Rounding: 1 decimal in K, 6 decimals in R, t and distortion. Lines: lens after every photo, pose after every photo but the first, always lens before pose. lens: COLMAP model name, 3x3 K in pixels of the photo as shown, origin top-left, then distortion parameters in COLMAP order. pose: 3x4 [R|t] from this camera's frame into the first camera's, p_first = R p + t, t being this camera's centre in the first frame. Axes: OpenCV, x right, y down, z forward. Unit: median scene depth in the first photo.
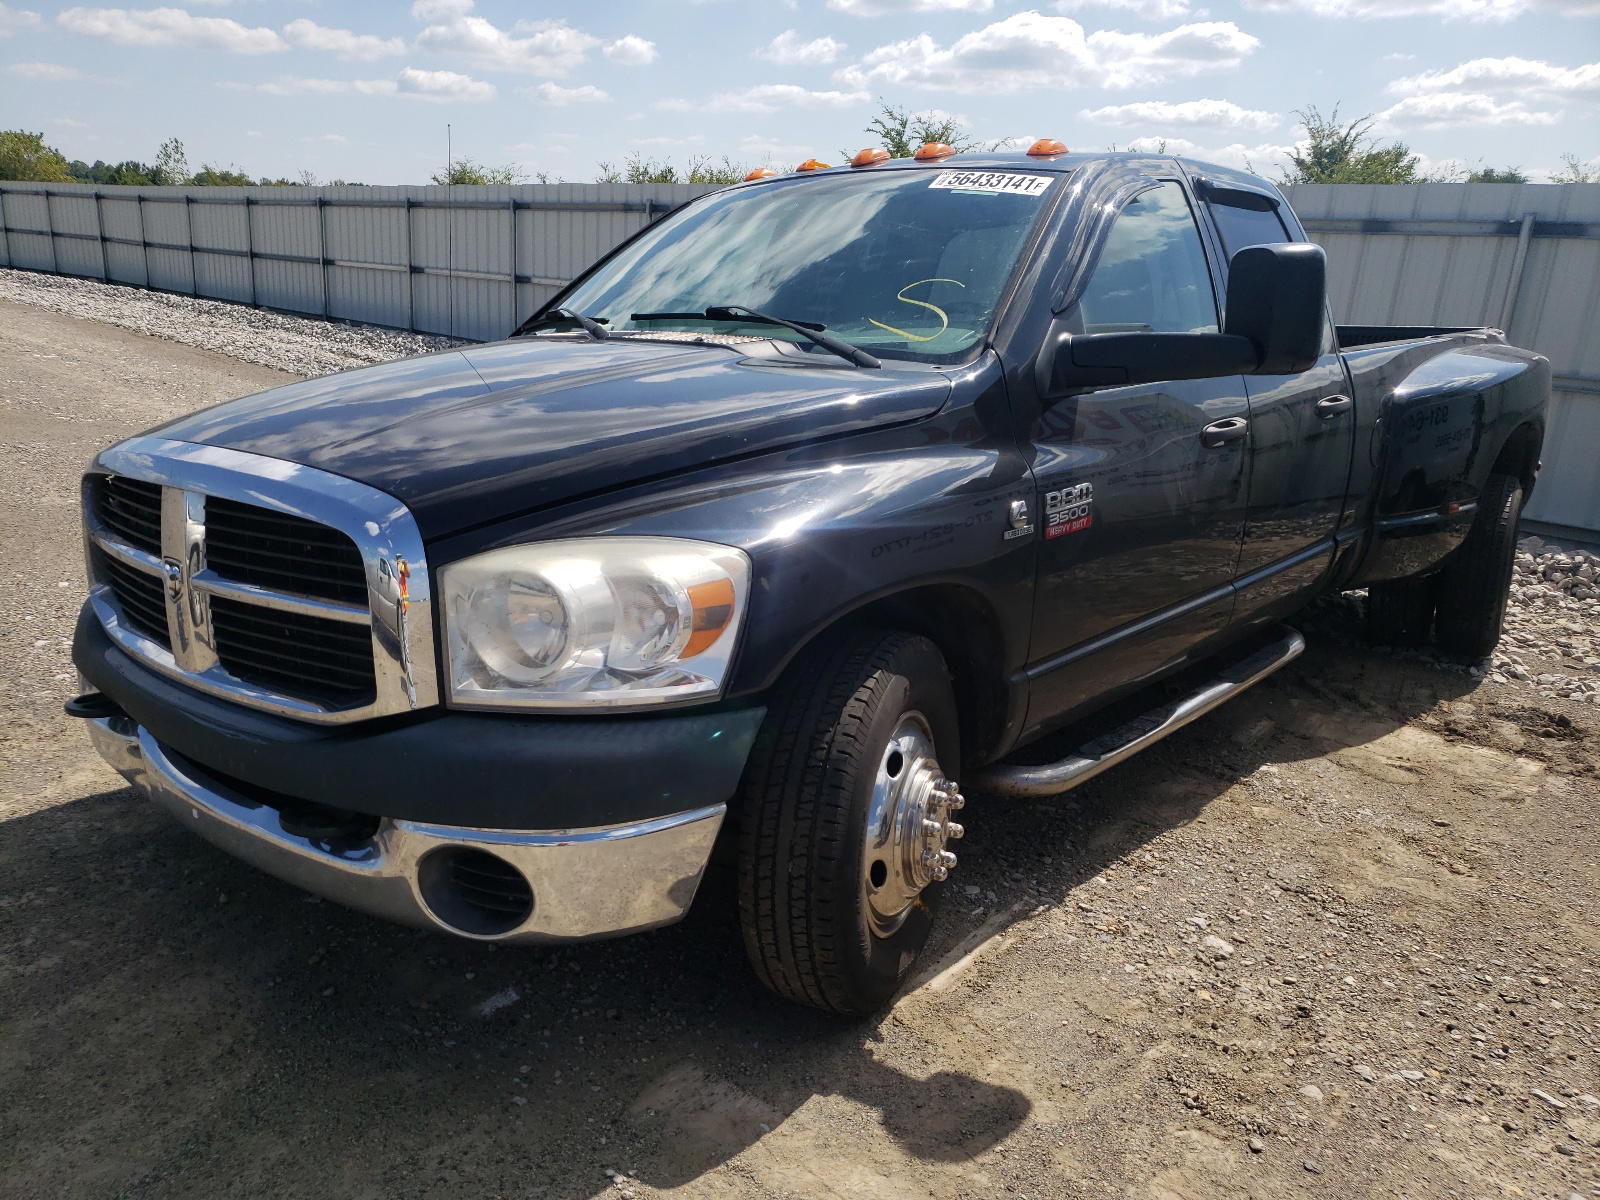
lens RADIAL K [[1235.0, 0, 800.0], [0, 1235.0, 600.0], [0, 0, 1]] dist [0.033964, 0.009945]
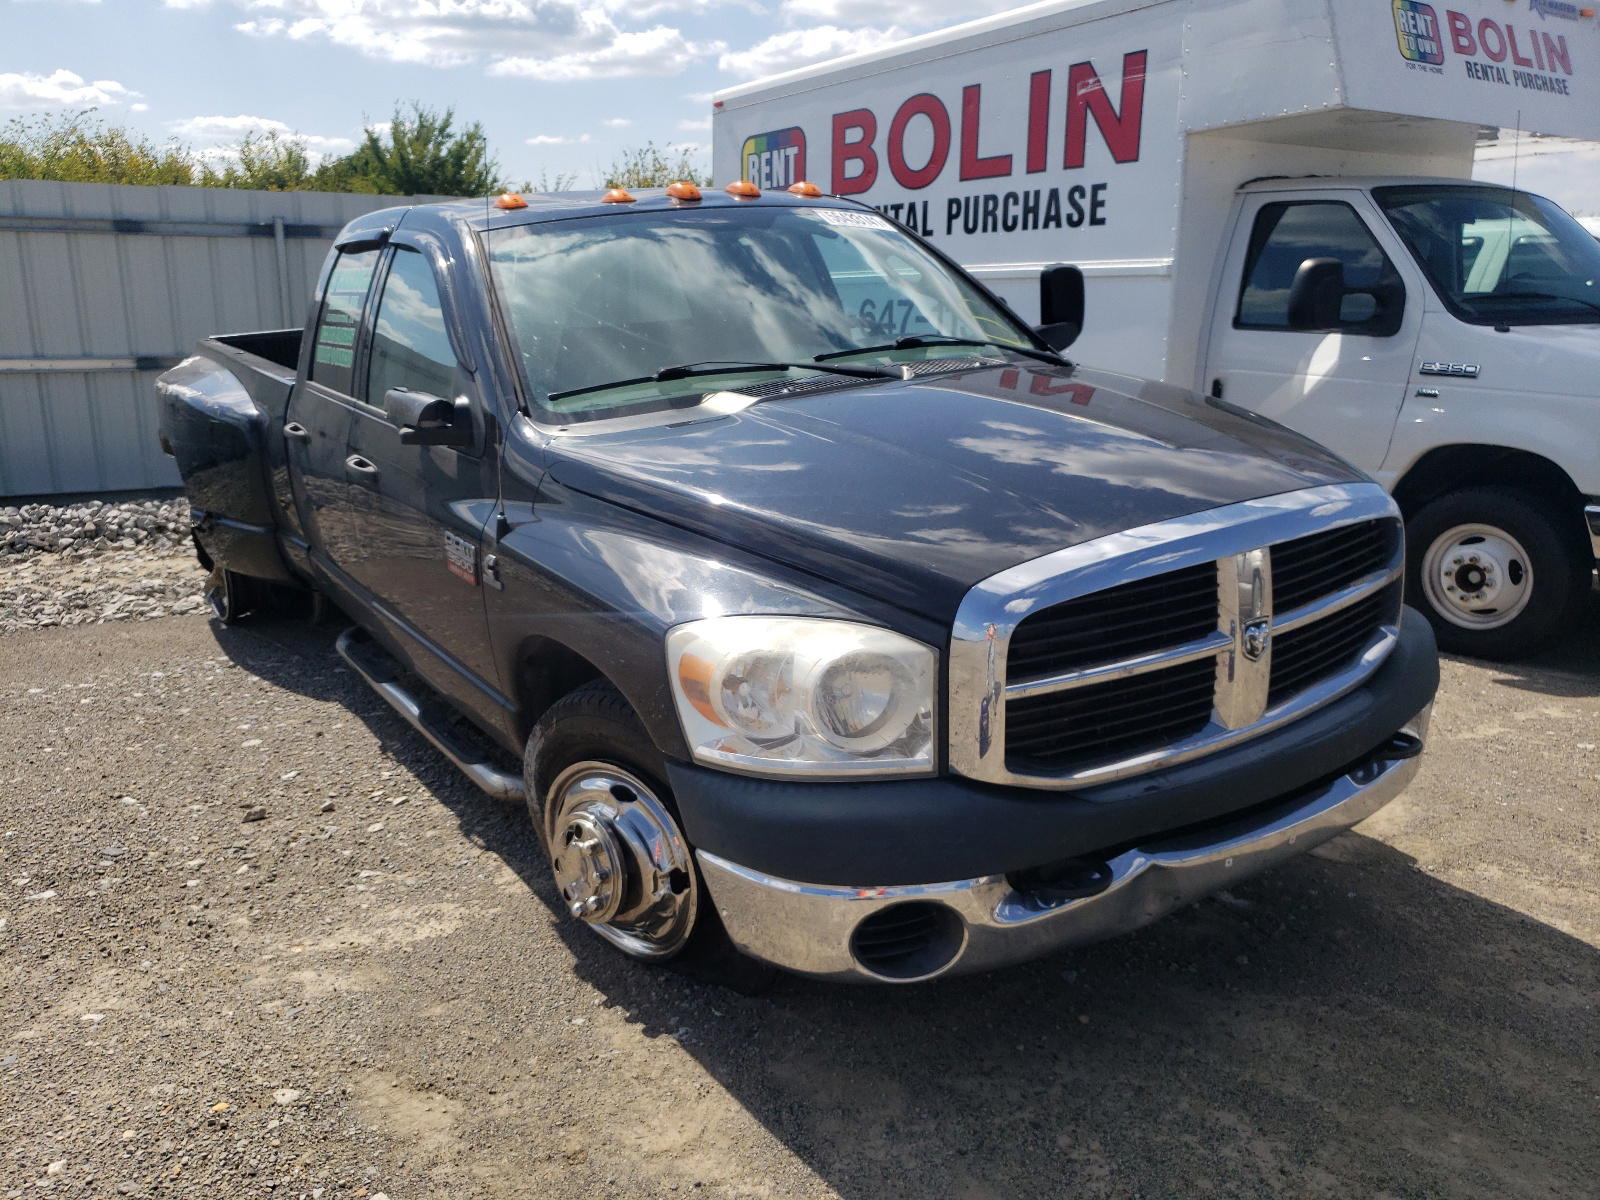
lens RADIAL K [[1235.0, 0, 800.0], [0, 1235.0, 600.0], [0, 0, 1]] dist [0.033964, 0.009945]
pose [[0.271169, -0.287007, 0.918746, -0.390383], [0.278989, 0.936971, 0.210357, -0.089212], [-0.921213, 0.199277, 0.334149, 0.260127]]
